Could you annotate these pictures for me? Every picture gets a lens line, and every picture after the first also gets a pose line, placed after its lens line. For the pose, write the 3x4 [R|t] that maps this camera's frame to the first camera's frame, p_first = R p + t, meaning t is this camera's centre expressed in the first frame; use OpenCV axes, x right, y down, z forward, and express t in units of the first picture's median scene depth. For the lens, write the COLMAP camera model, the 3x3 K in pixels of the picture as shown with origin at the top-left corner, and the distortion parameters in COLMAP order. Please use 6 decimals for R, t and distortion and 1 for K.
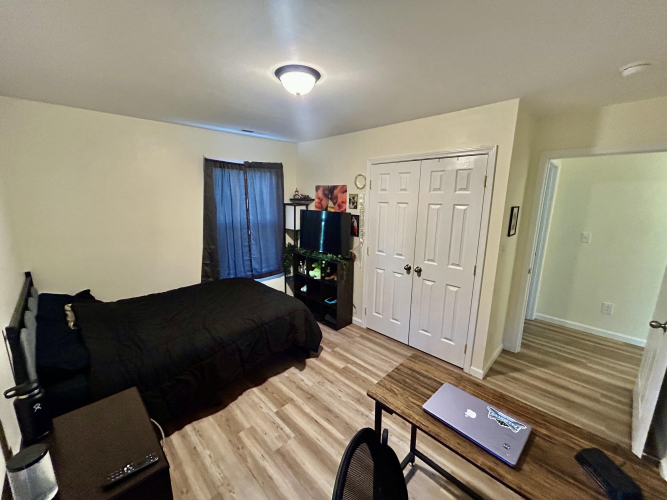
lens RADIAL K [[271.6, 0, 332.6], [0, 271.6, 251.8], [0, 0, 1]] dist [-0.003601, 0.000801]
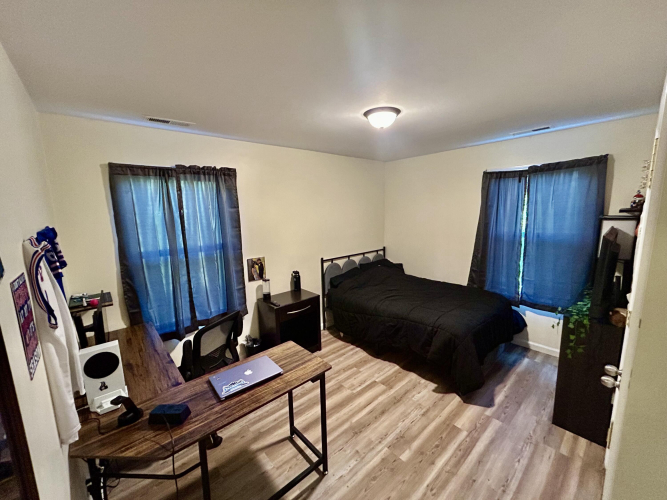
lens RADIAL K [[271.6, 0, 332.5], [0, 271.6, 249.6], [0, 0, 1]] dist [-0.003601, 0.000801]
pose [[-0.060494, 0.144198, -0.987698, 0.766498], [-0.176826, 0.972312, 0.152782, -0.124627], [0.982381, 0.183893, -0.033321, 0.591217]]
